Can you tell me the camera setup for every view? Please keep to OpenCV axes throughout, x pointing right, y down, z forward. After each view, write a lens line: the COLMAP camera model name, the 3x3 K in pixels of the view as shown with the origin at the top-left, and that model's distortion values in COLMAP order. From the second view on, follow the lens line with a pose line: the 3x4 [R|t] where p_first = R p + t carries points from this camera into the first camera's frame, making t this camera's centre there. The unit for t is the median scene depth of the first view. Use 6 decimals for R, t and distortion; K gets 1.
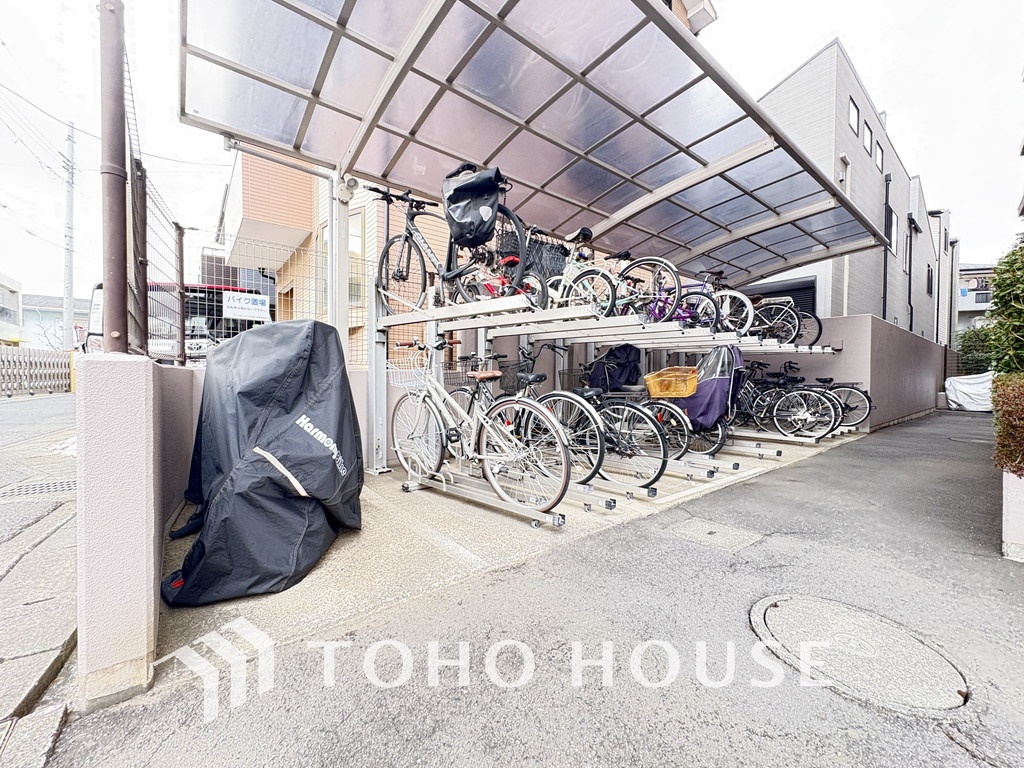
lens RADIAL K [[405.3, 0, 511.6], [0, 405.3, 380.6], [0, 0, 1]] dist [0.003155, 0.000194]
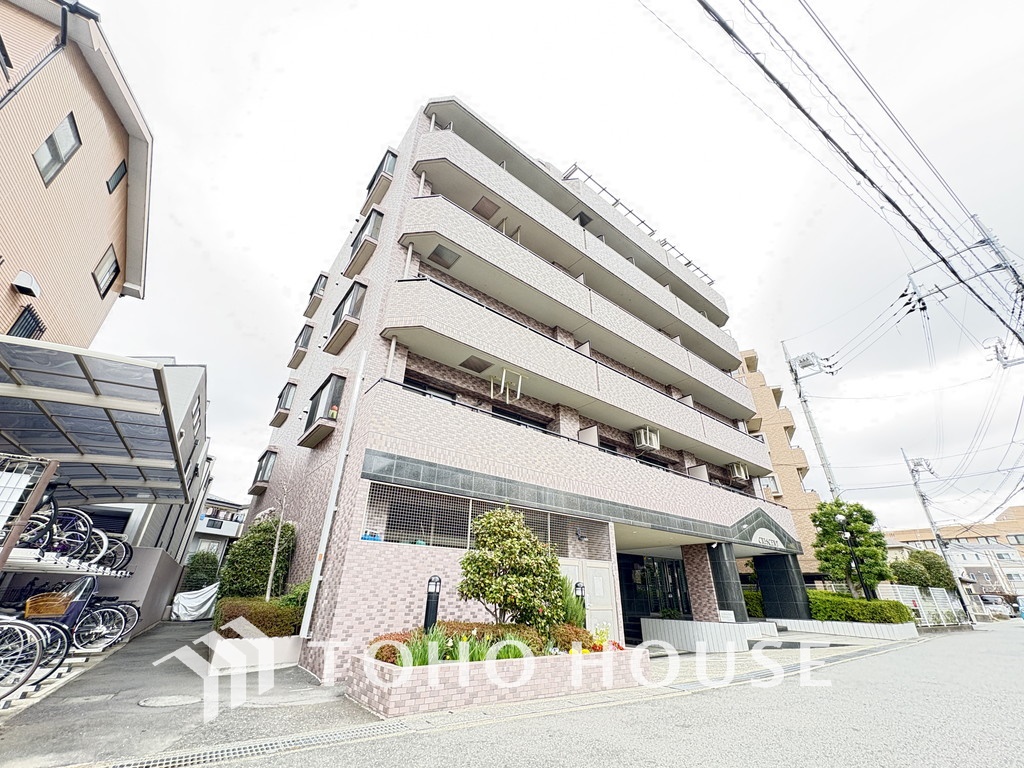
lens RADIAL K [[405.3, 0, 506.0], [0, 405.3, 384.2], [0, 0, 1]] dist [0.003155, 0.000194]
pose [[0.096960, 0.451886, 0.886791, -0.499036], [0.001833, 0.890906, -0.454183, -0.016521], [-0.995287, 0.045663, 0.085554, -0.347532]]
